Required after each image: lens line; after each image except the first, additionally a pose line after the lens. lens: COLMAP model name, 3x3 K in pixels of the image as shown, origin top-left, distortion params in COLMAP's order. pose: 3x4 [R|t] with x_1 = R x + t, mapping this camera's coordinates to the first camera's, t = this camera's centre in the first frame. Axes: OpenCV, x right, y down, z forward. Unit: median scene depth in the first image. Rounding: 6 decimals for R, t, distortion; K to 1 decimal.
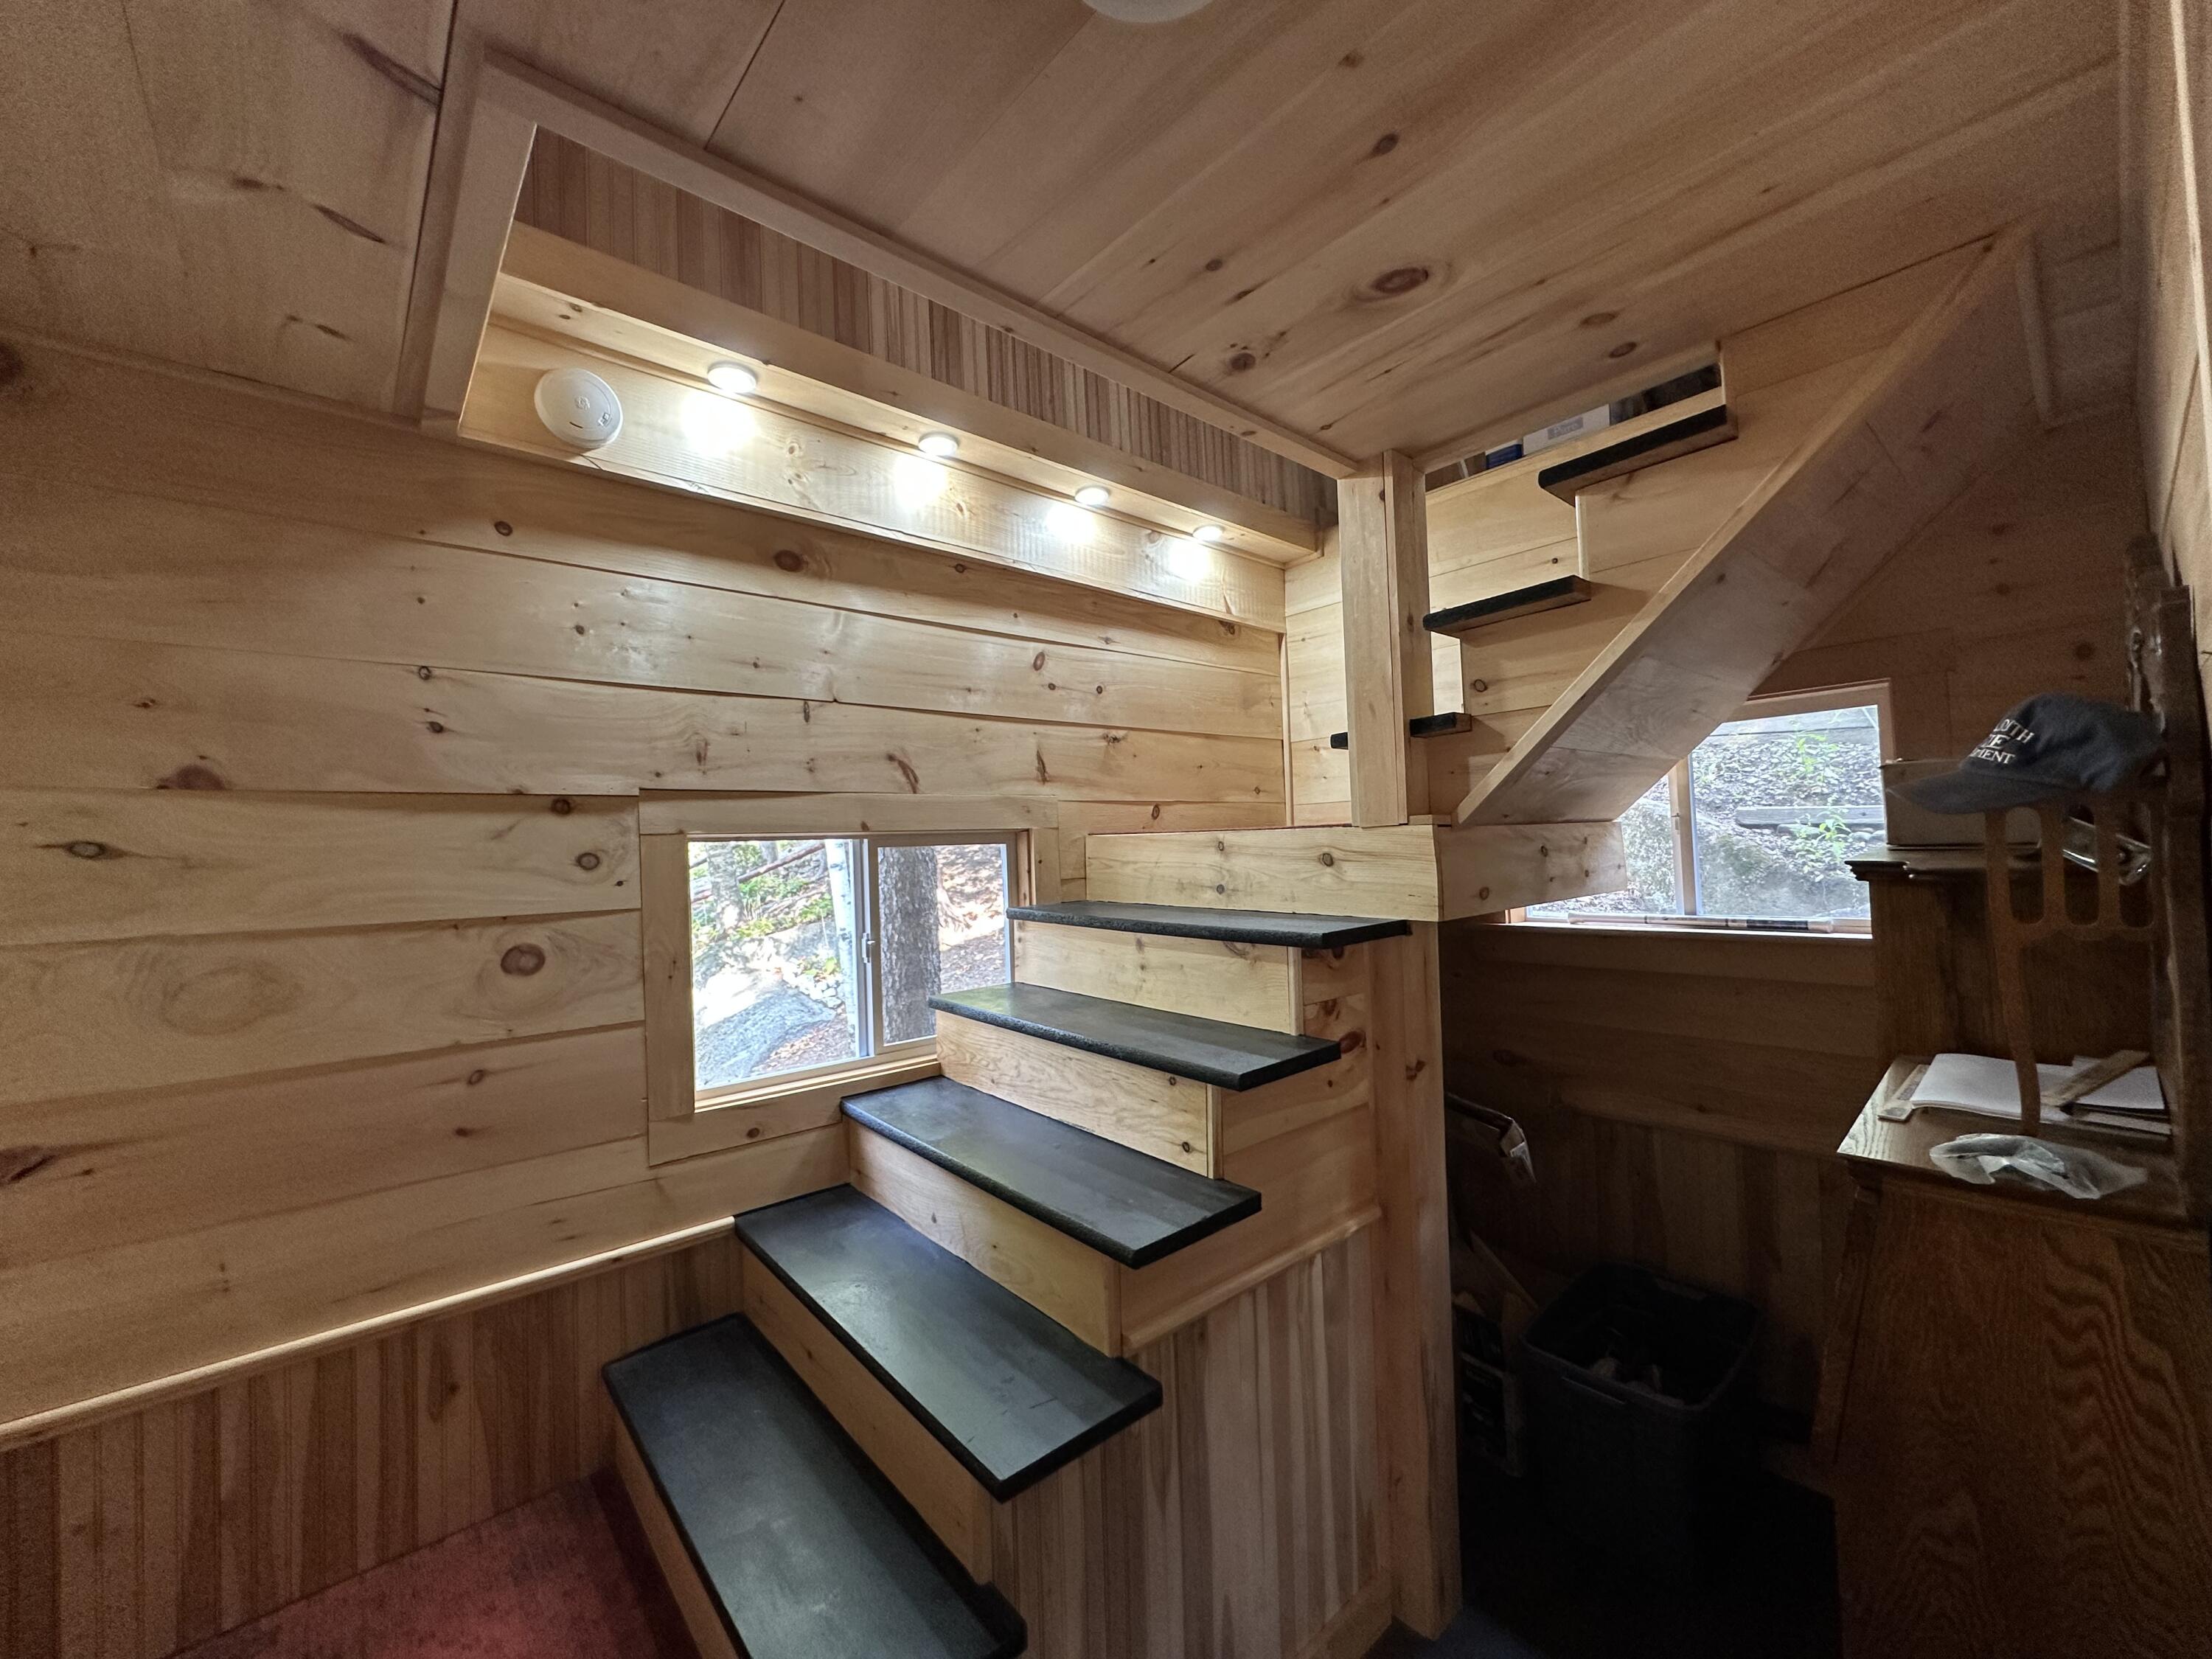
lens RADIAL K [[880.9, 0, 1109.3], [0, 880.9, 827.5], [0, 0, 1]] dist [0.001082, 0.000183]
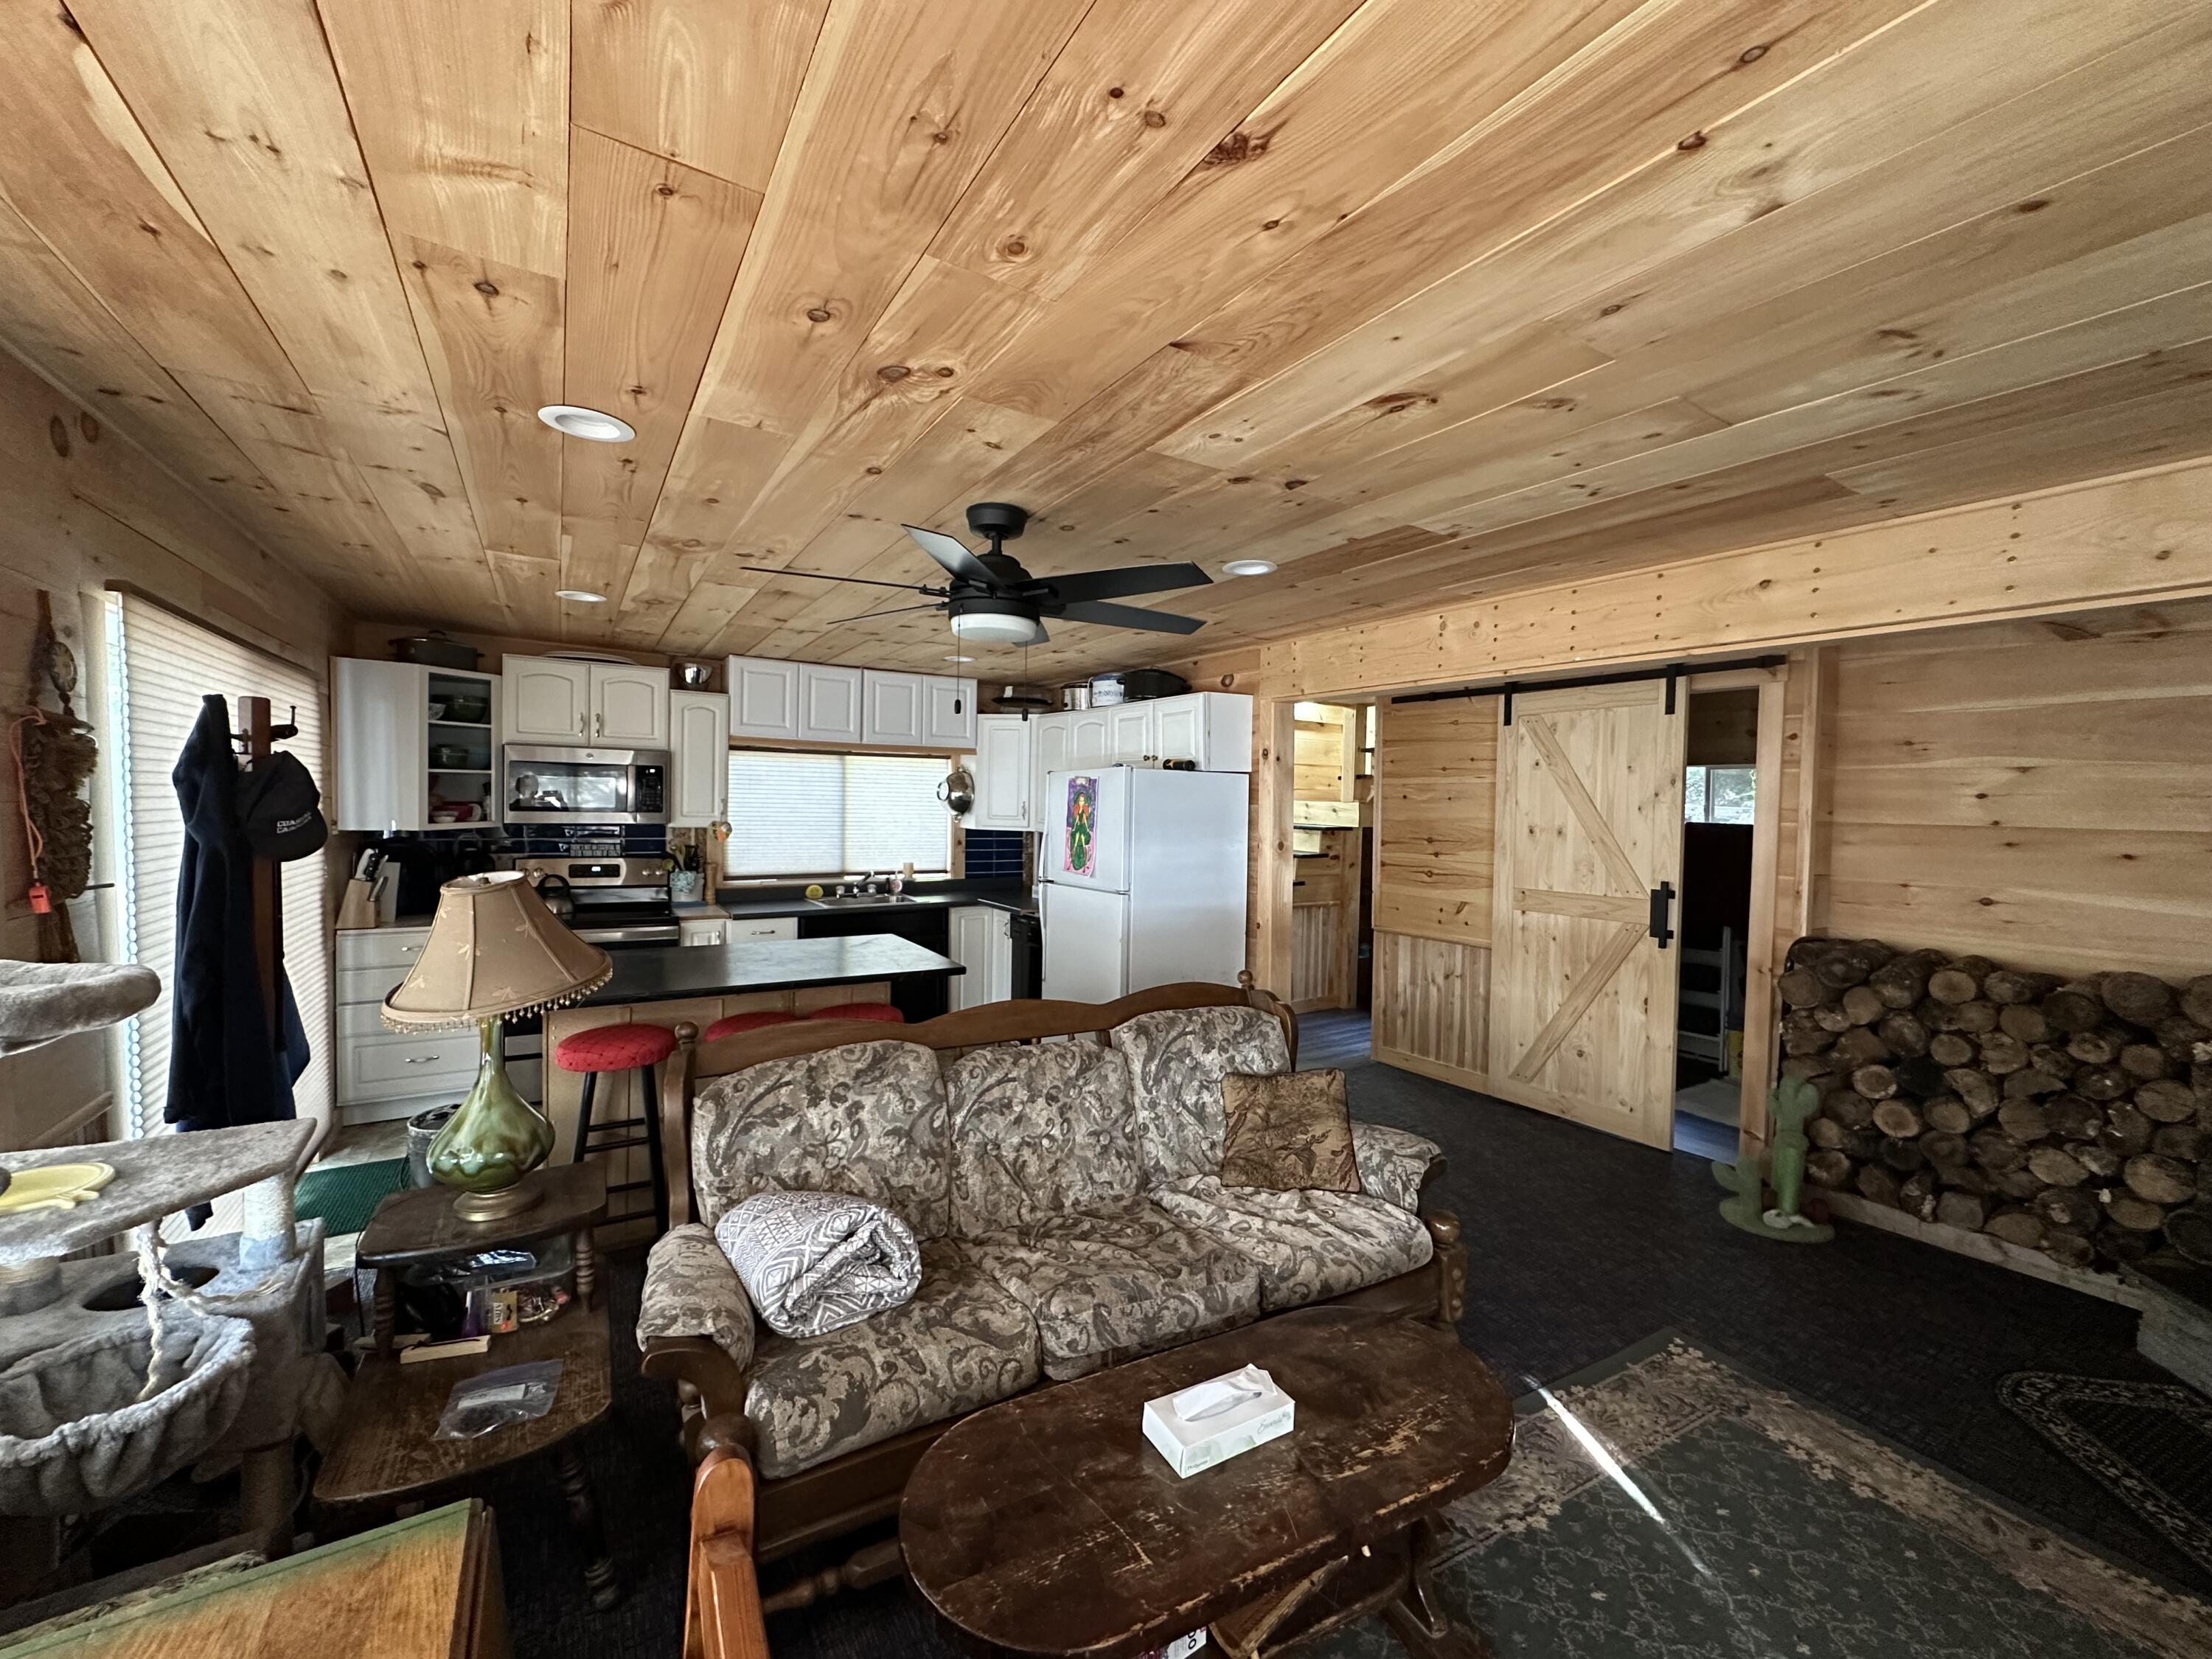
lens RADIAL K [[880.9, 0, 1098.2], [0, 880.9, 828.6], [0, 0, 1]] dist [0.001082, 0.000183]
pose [[0.984187, 0.062957, -0.165569, -0.123736], [-0.052932, 0.996527, 0.064279, -0.080806], [0.169041, -0.054499, 0.984101, -3.087749]]
